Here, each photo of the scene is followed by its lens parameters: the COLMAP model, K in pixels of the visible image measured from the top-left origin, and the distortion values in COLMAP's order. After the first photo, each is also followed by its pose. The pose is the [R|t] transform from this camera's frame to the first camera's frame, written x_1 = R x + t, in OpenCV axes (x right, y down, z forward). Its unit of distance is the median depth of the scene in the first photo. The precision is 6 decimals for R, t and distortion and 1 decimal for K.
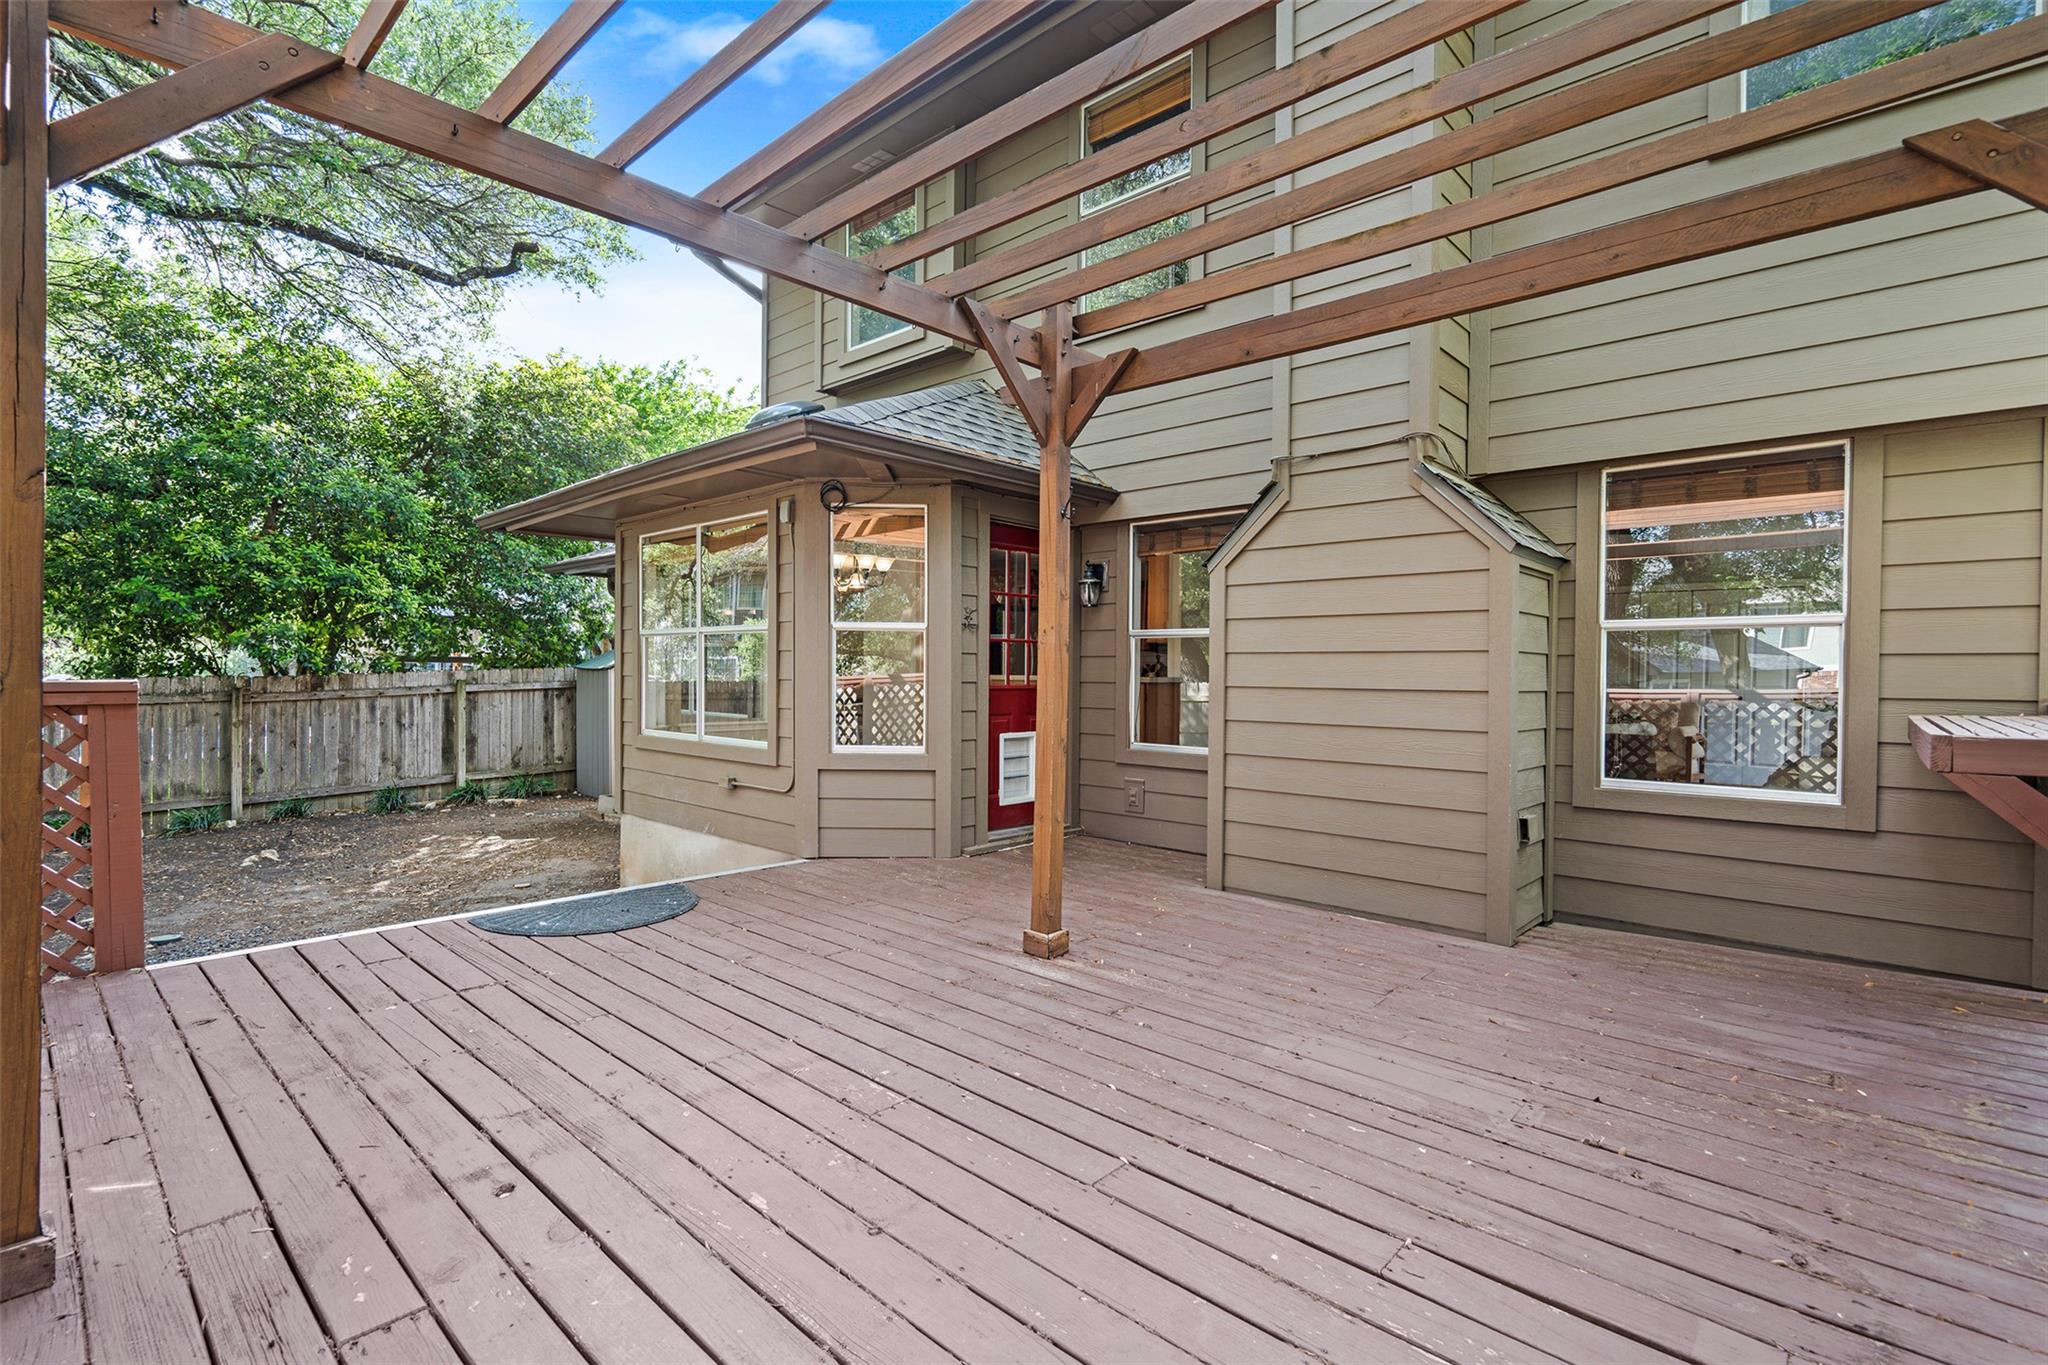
lens RADIAL K [[934.4, 0, 1023.2], [0, 934.4, 694.7], [0, 0, 1]] dist [0.000701, 0.000324]
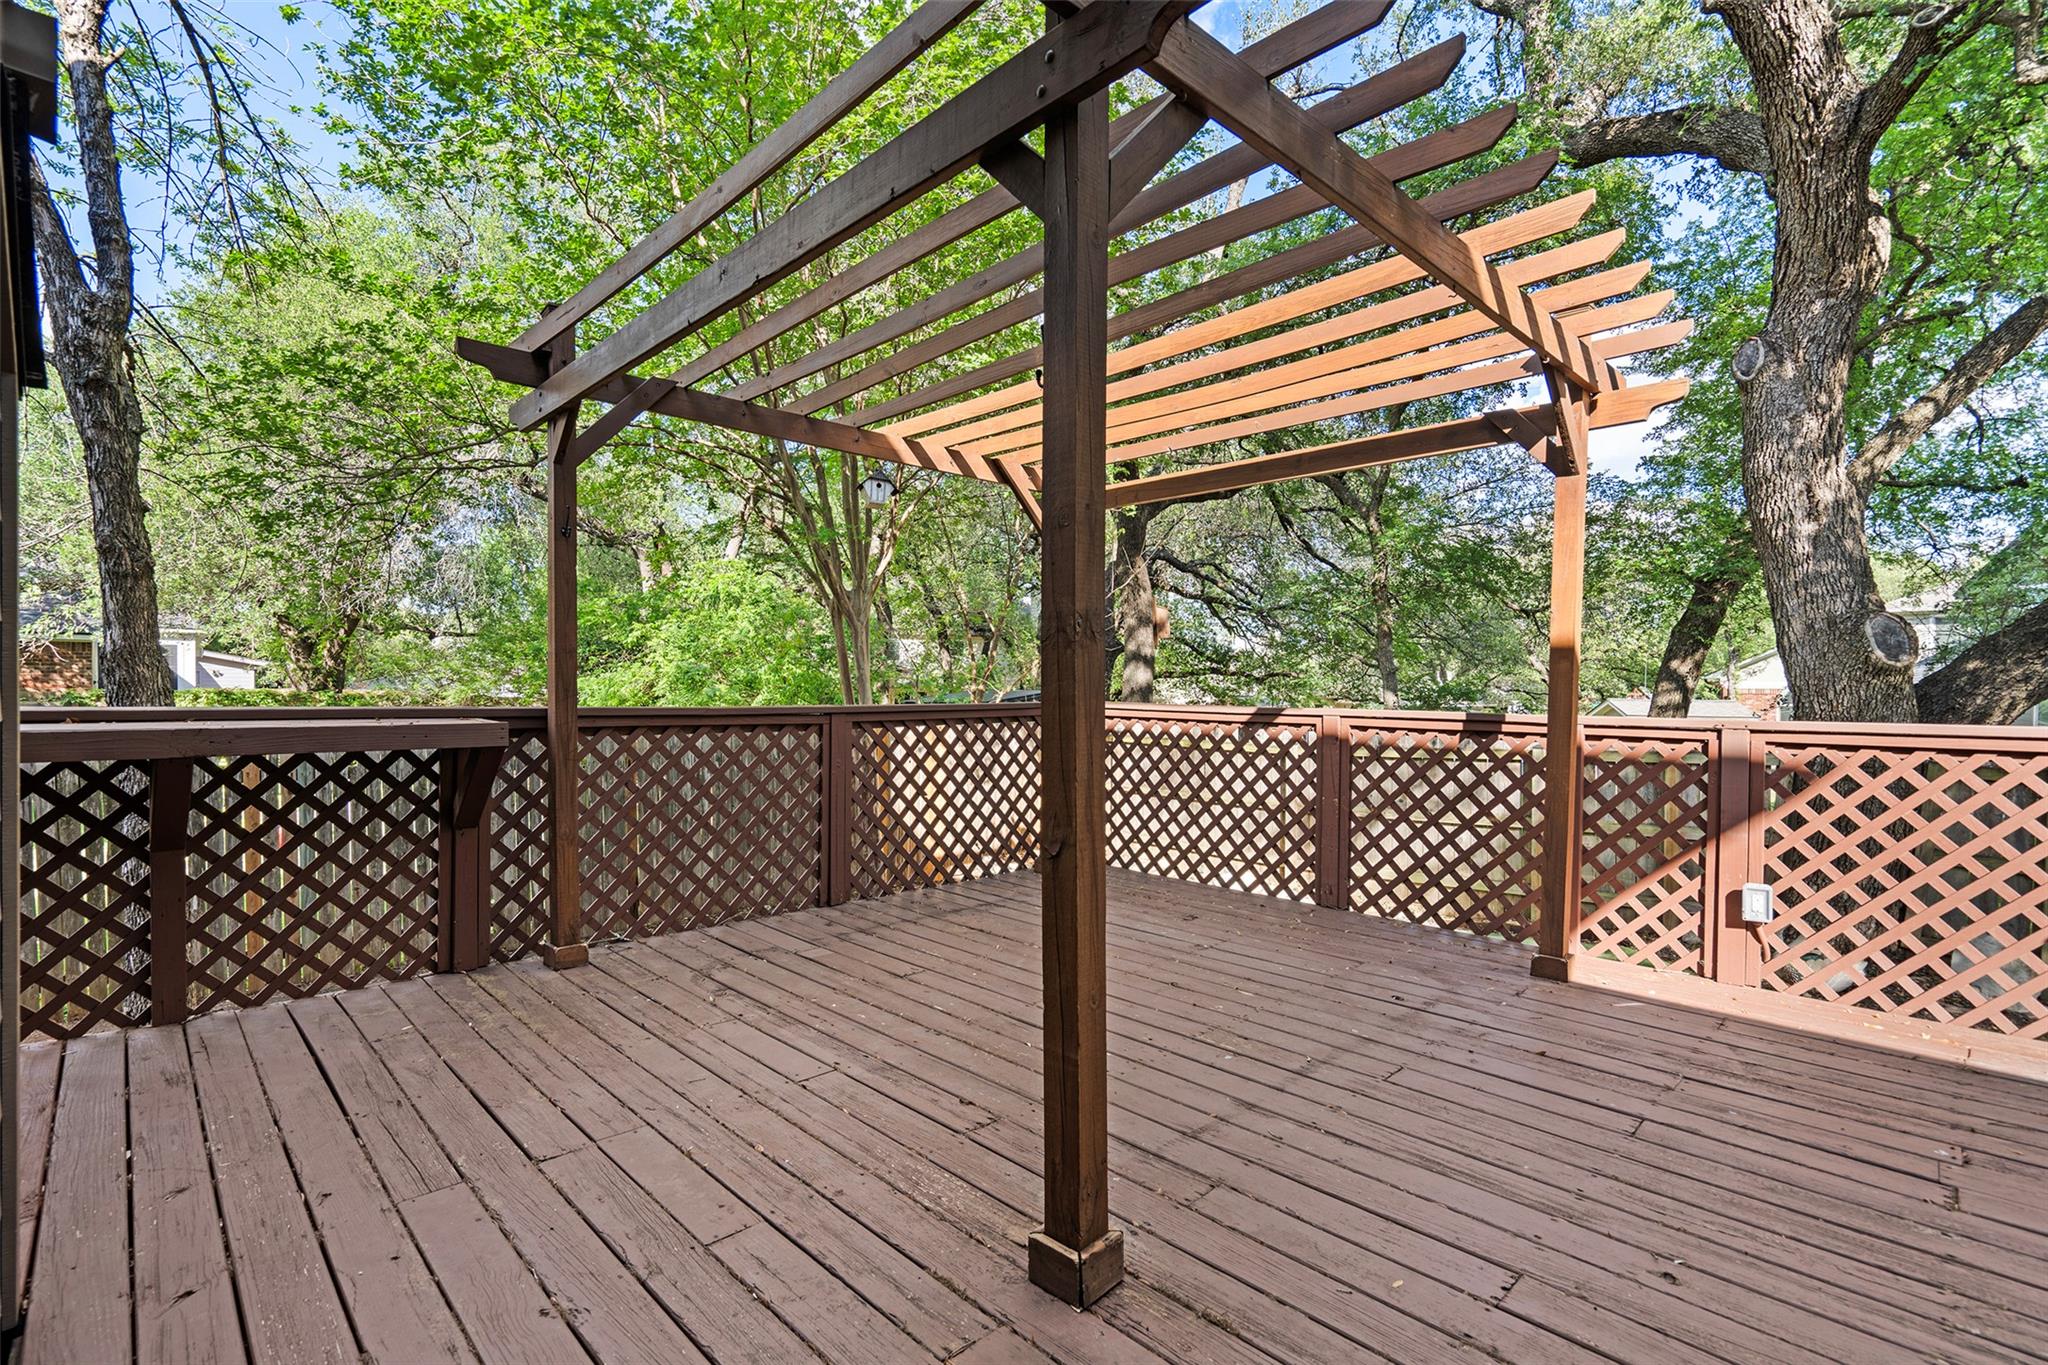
lens RADIAL K [[934.4, 0, 1029.4], [0, 934.4, 692.2], [0, 0, 1]] dist [0.000701, 0.000324]
pose [[-0.998552, -0.018238, 0.050611, 0.034916], [-0.017363, 0.999693, 0.017666, -0.036938], [-0.050918, 0.016762, -0.998562, 1.912095]]
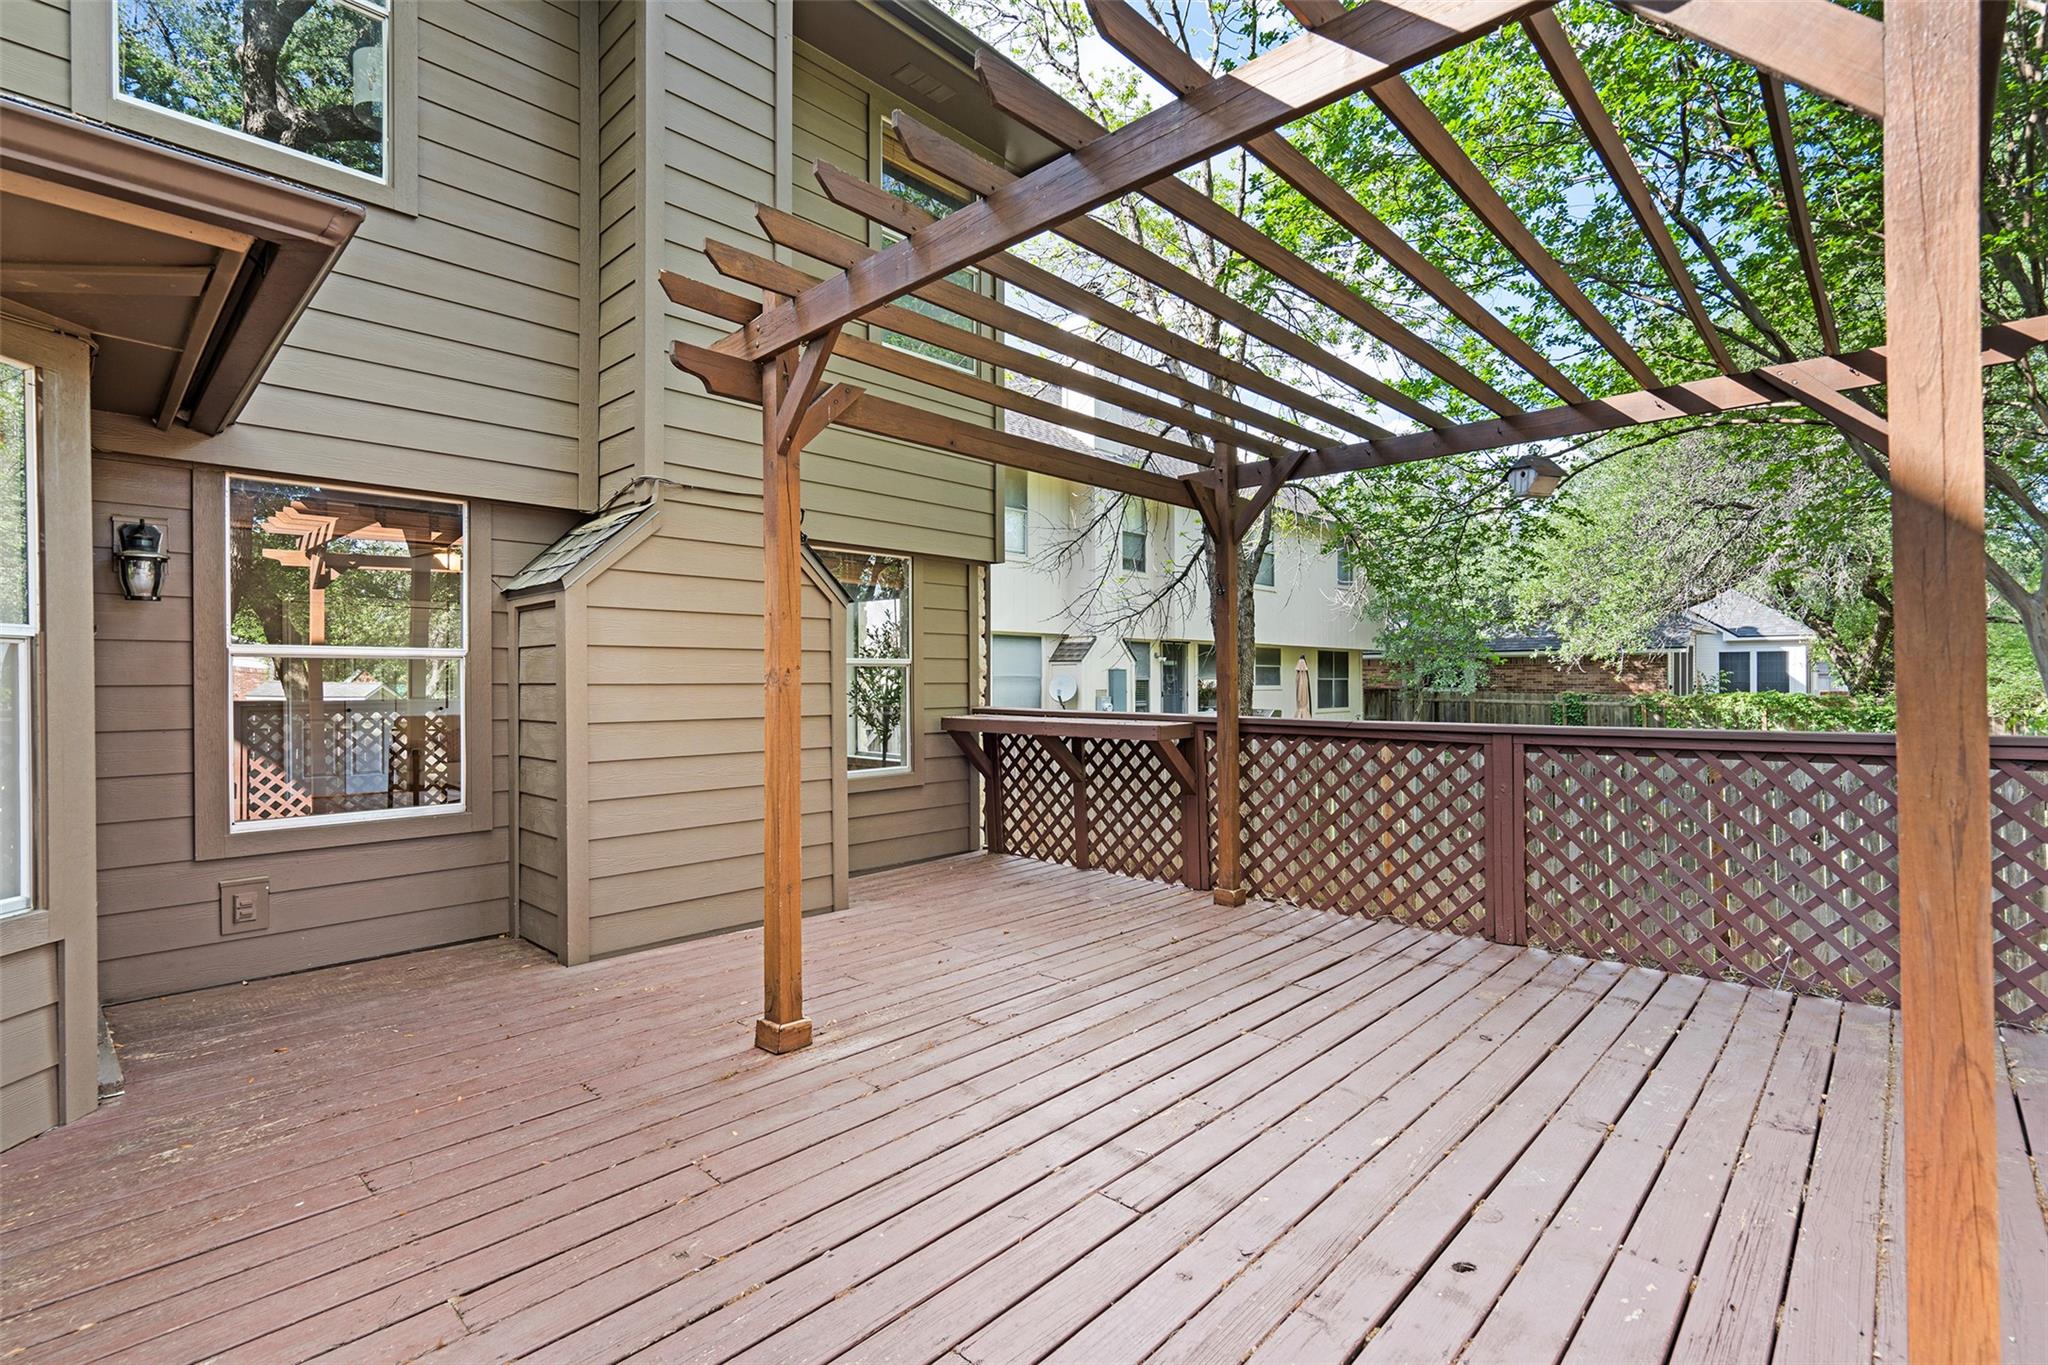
lens RADIAL K [[934.4, 0, 1028.2], [0, 934.4, 678.7], [0, 0, 1]] dist [0.000701, 0.000324]
pose [[0.012234, -0.005620, 0.999909, -1.071885], [0.022003, 0.999744, 0.005350, -0.073483], [-0.999683, 0.021935, 0.012354, 0.996775]]
